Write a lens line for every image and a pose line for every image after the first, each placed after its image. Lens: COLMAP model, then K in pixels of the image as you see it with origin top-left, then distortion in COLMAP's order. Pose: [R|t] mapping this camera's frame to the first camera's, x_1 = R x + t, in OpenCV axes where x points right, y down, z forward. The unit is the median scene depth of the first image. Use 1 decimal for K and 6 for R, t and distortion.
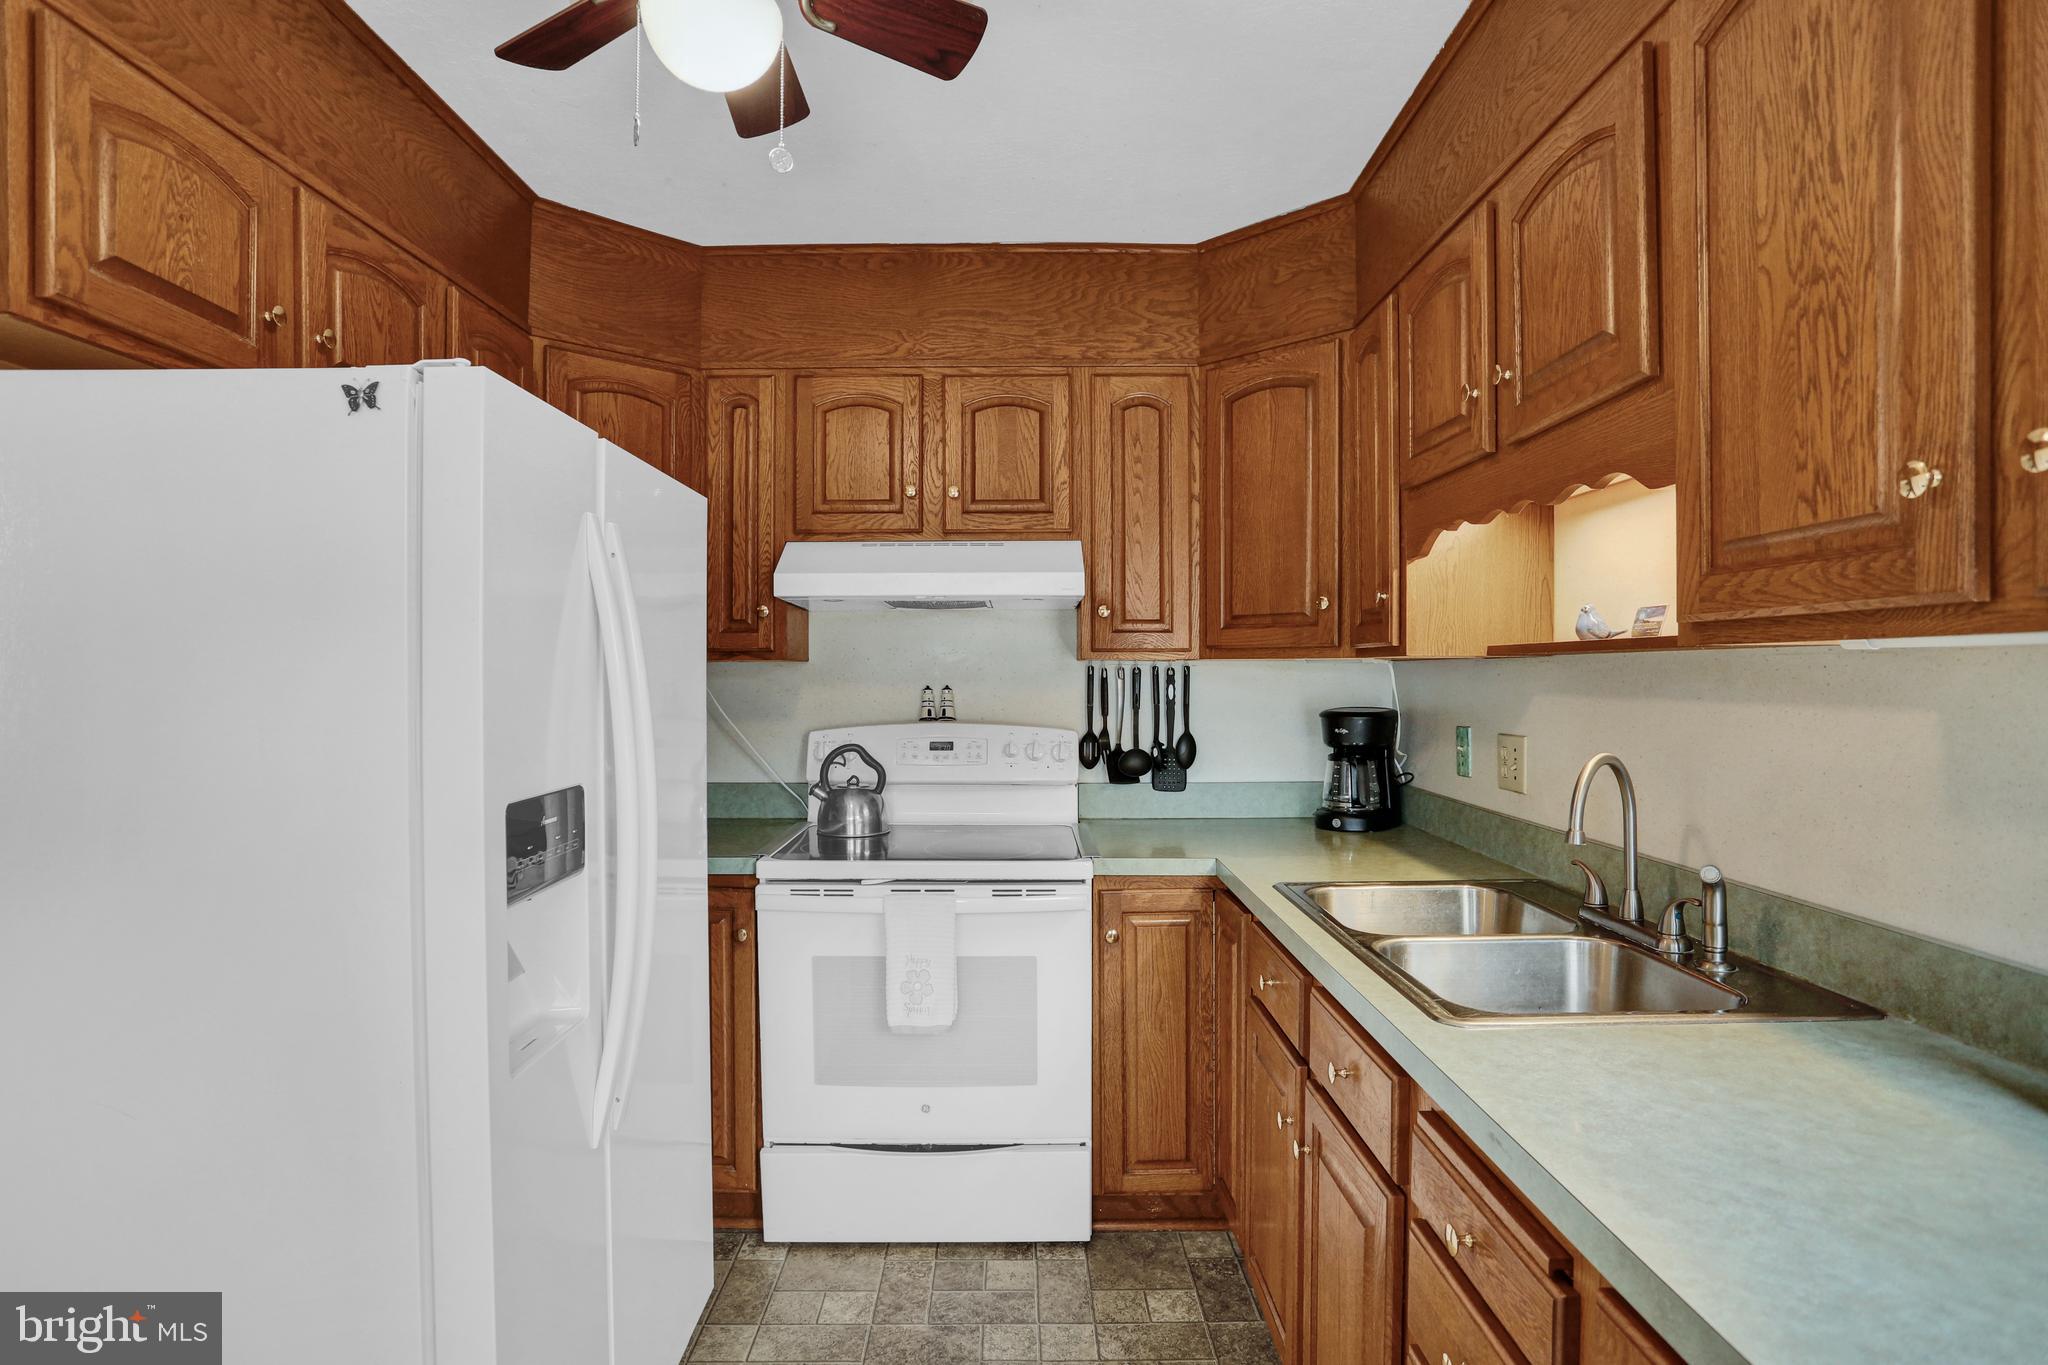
lens RADIAL K [[1025.8, 0, 1021.7], [0, 1025.8, 690.3], [0, 0, 1]] dist [-0.076789, 0.035522]
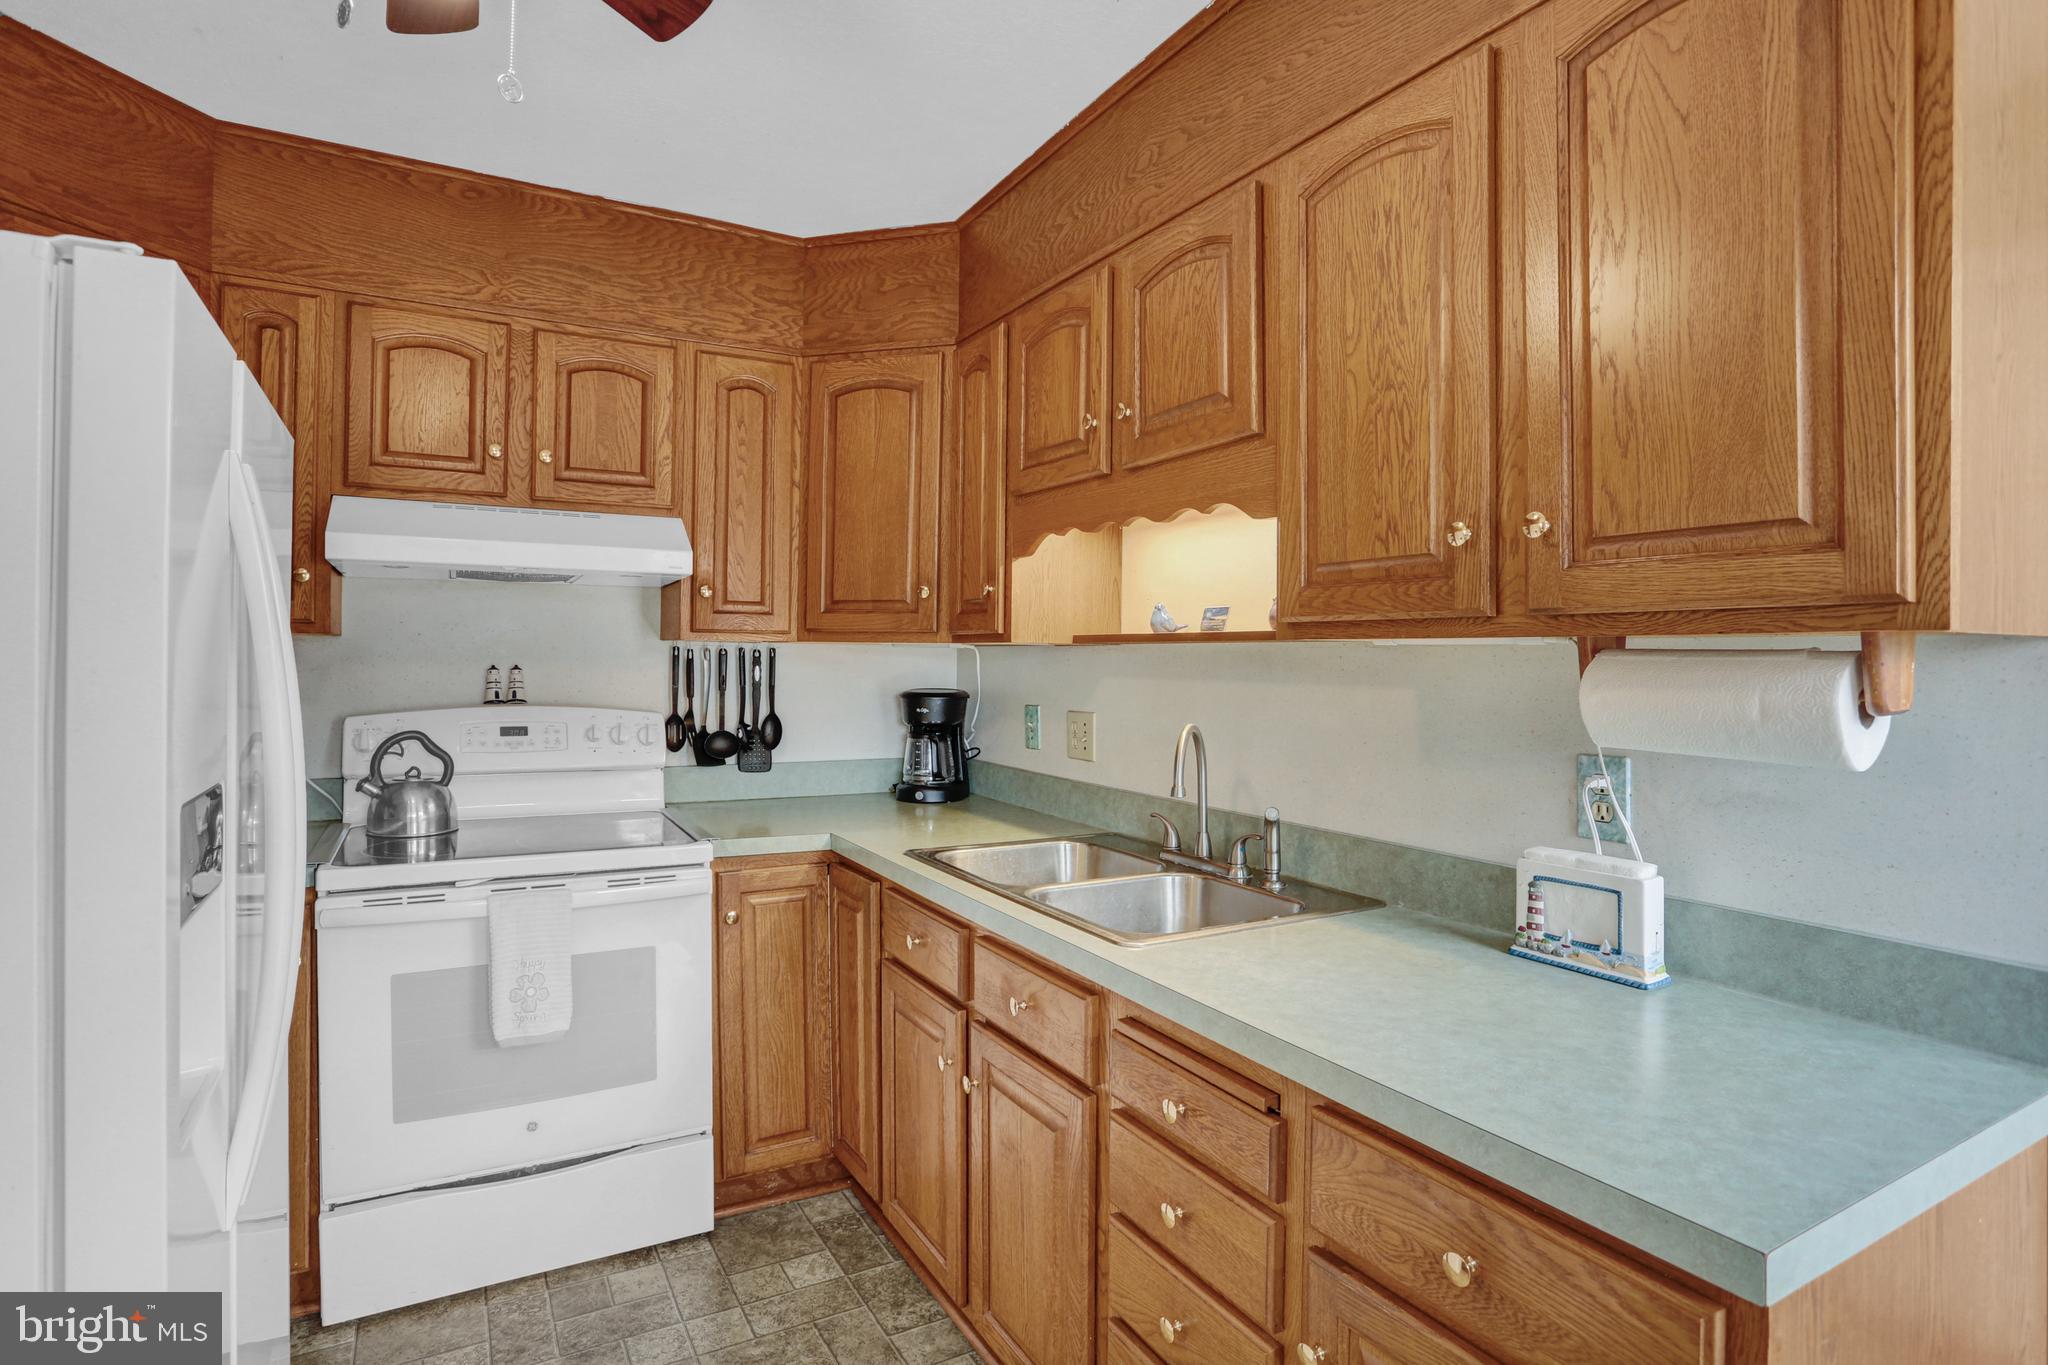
lens RADIAL K [[1039.1, 0, 1015.6], [0, 1039.1, 665.1], [0, 0, 1]] dist [-0.083152, 0.046999]
pose [[0.872926, 0.008496, 0.487779, -0.160451], [-0.004843, 0.999950, -0.008751, 0.001406], [-0.487829, 0.005277, 0.872923, -0.013968]]
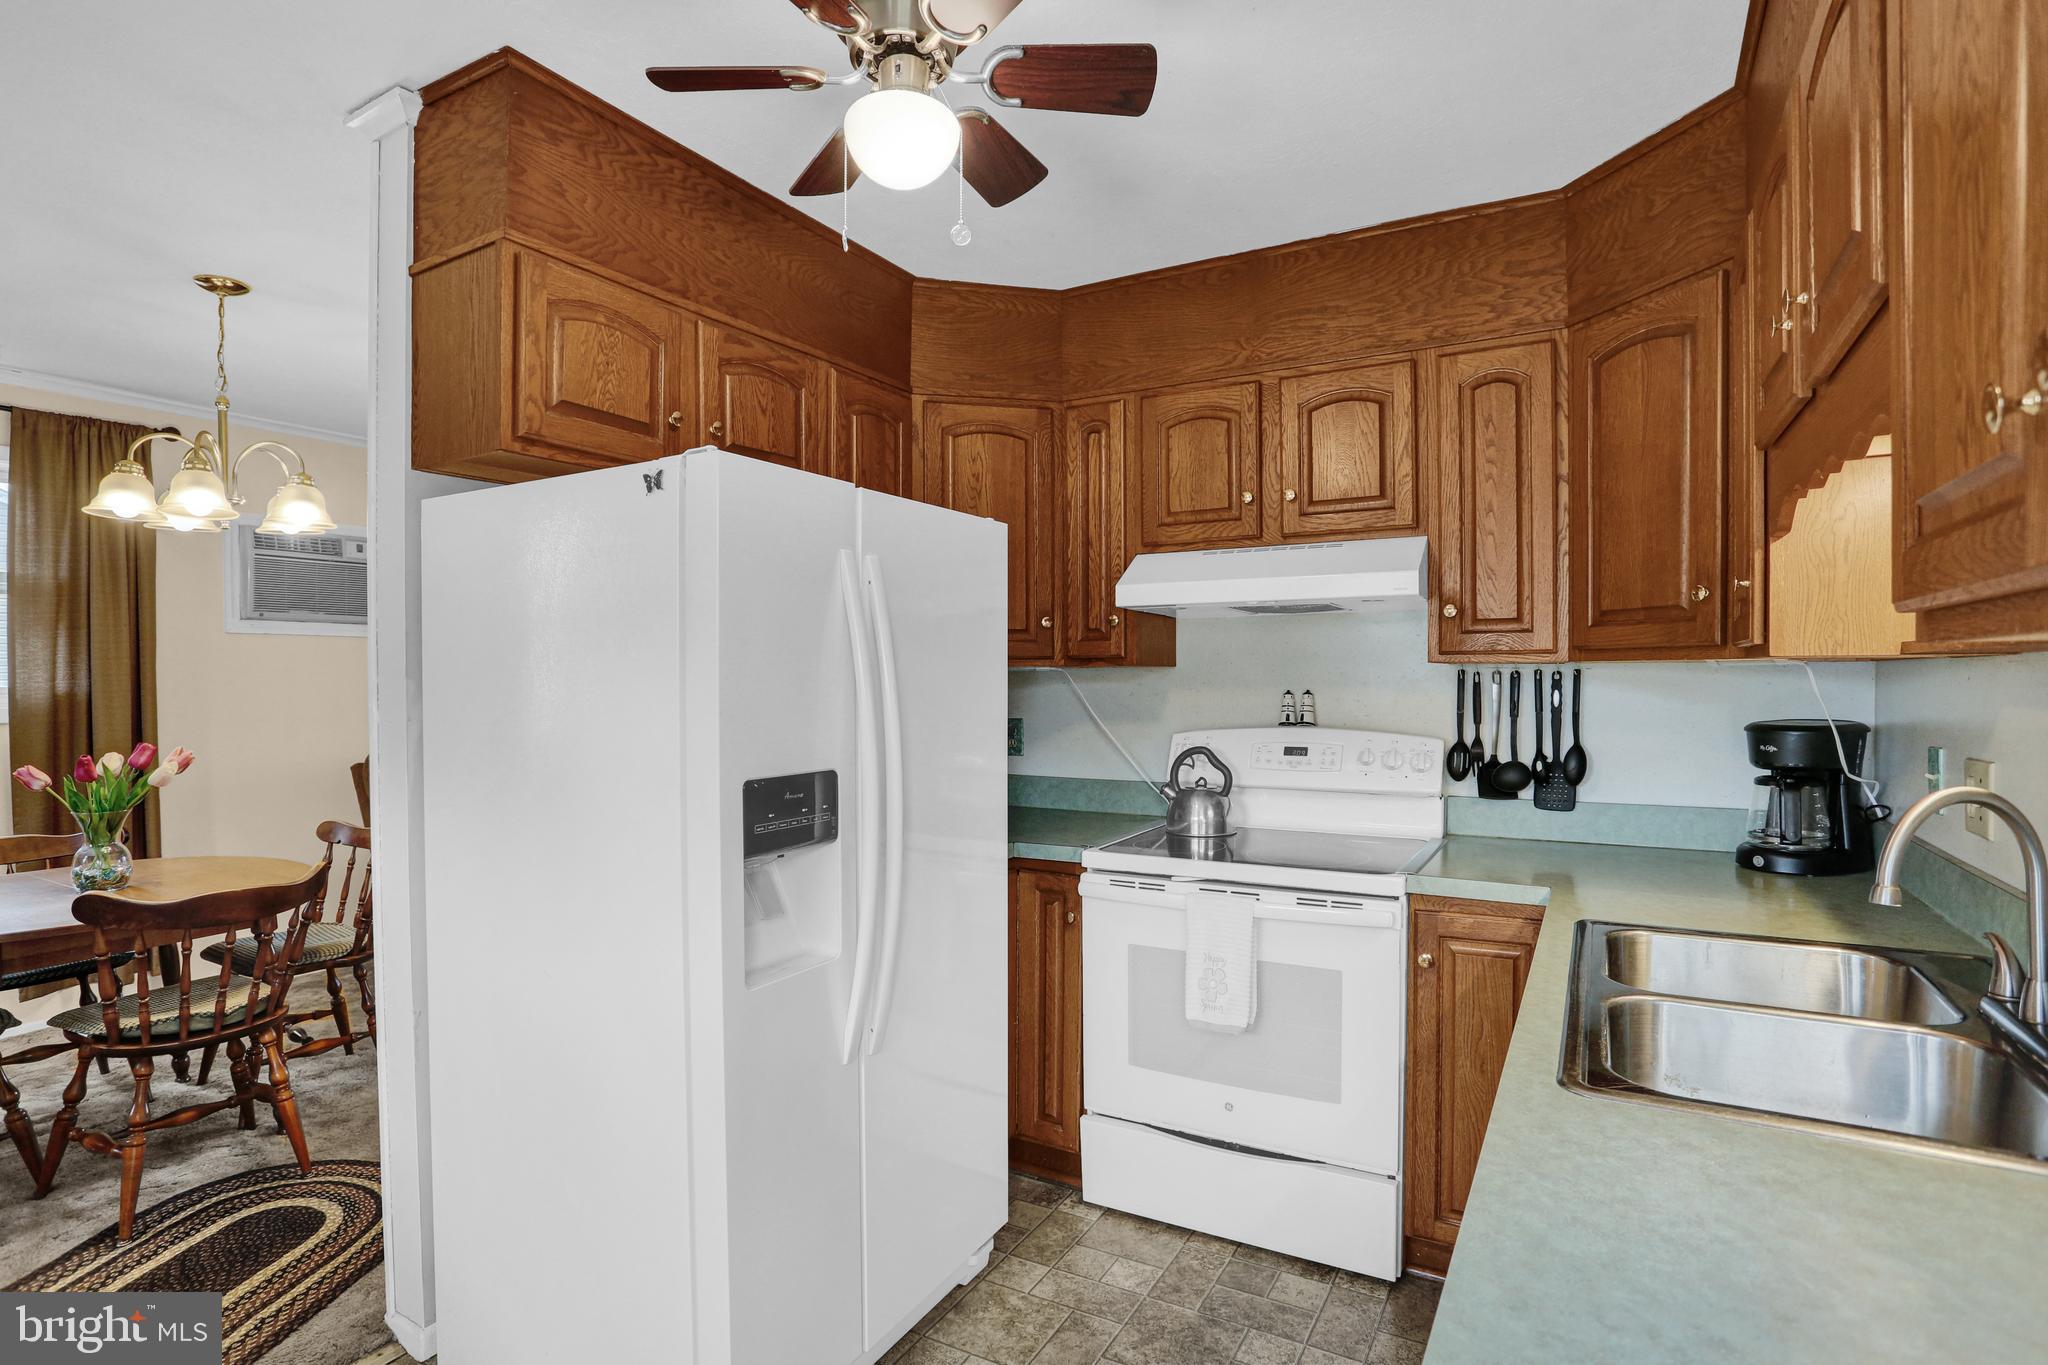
lens RADIAL K [[1032.7, 0, 1020.7], [0, 1032.7, 696.1], [0, 0, 1]] dist [-0.078896, 0.040241]
pose [[0.863808, 0.007024, -0.503772, 0.232894], [-0.005439, 0.999975, 0.004617, -0.002490], [0.503792, -0.001248, 0.863824, 0.013259]]
